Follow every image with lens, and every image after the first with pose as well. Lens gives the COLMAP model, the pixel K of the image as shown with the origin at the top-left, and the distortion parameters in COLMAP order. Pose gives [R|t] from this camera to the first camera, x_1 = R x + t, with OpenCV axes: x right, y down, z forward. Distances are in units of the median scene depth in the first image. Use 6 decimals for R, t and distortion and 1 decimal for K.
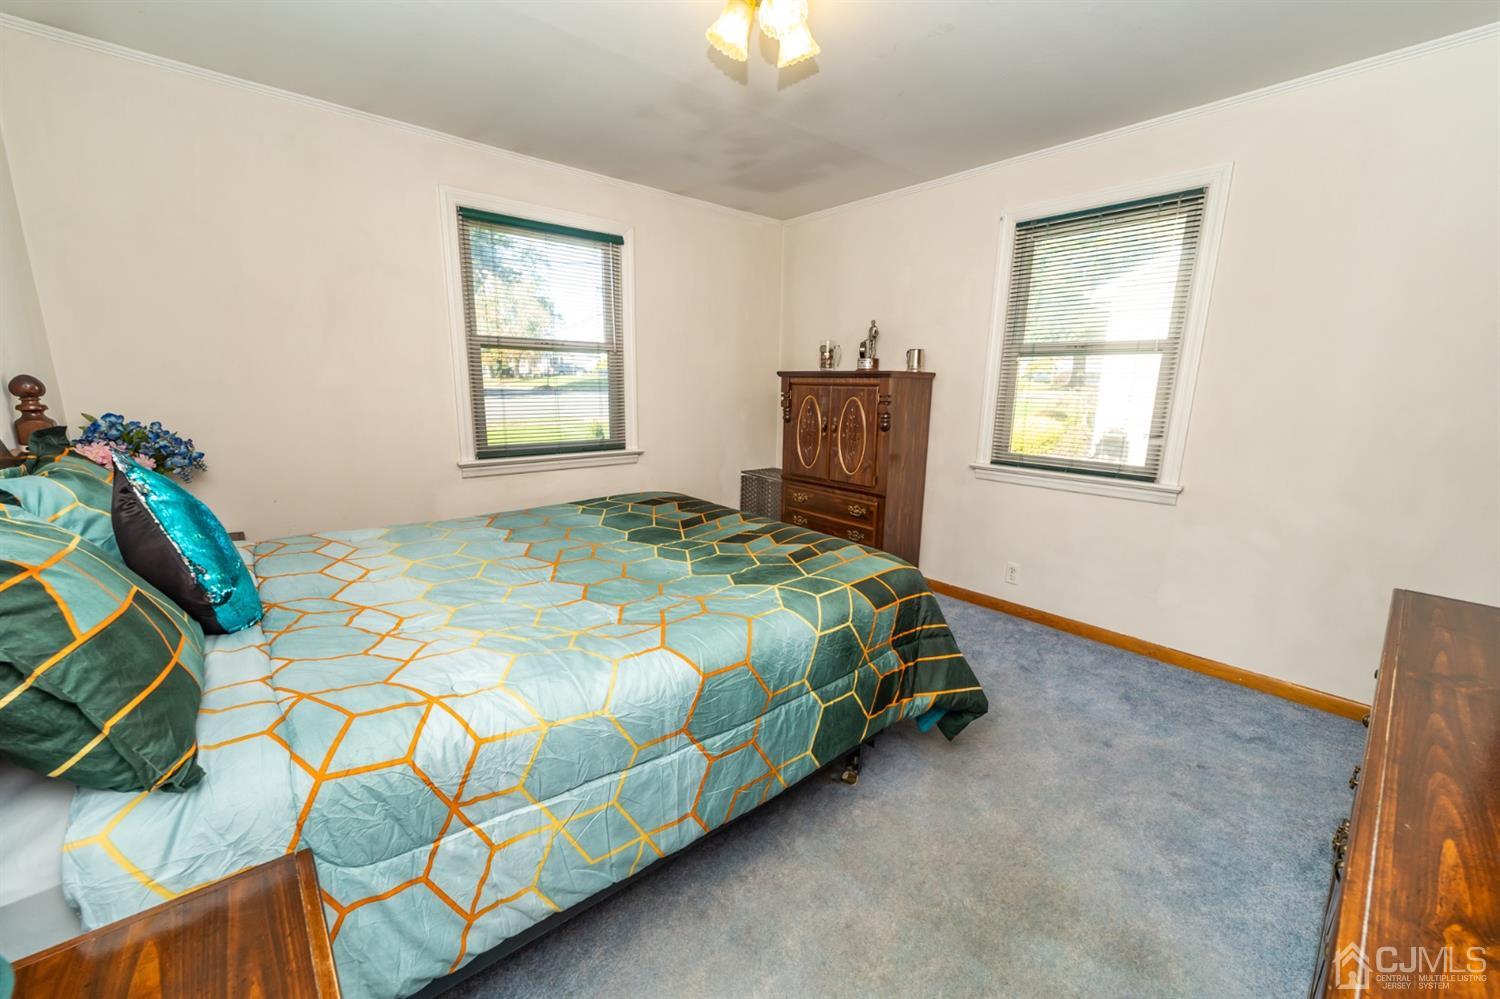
lens RADIAL K [[567.8, 0, 744.4], [0, 567.8, 506.7], [0, 0, 1]] dist [0.002058, 0.000676]
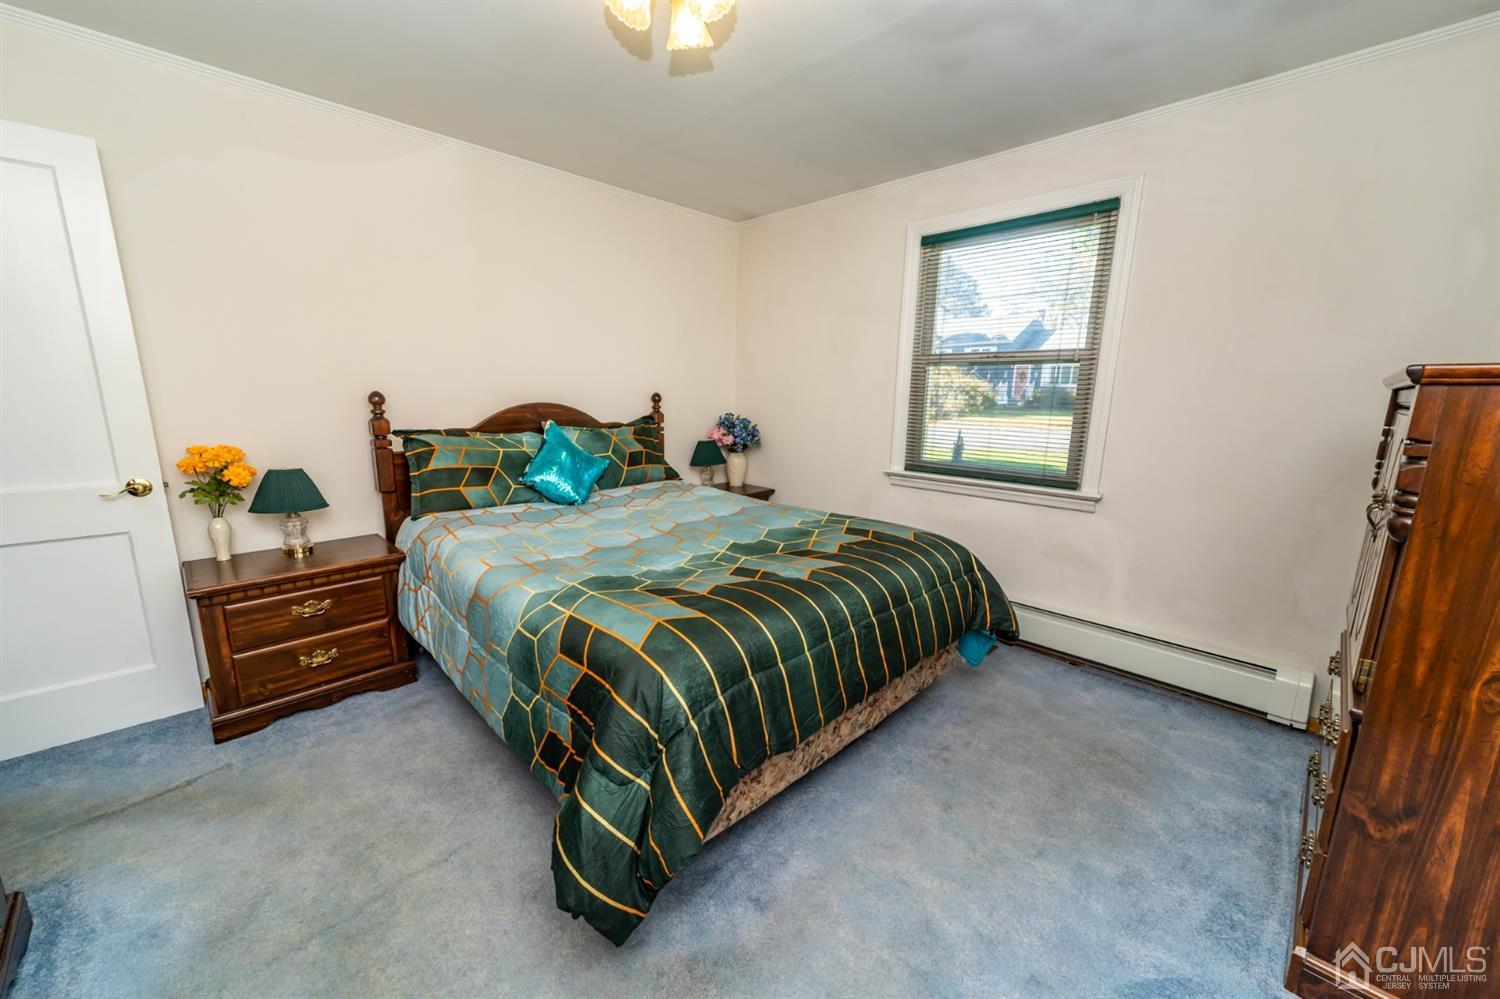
lens RADIAL K [[567.8, 0, 744.4], [0, 567.8, 506.7], [0, 0, 1]] dist [0.002058, 0.000676]
pose [[0.095417, 0.187965, -0.977530, 0.772698], [-0.224095, 0.960859, 0.162885, -0.170865], [0.969885, 0.203518, 0.133805, 0.798608]]
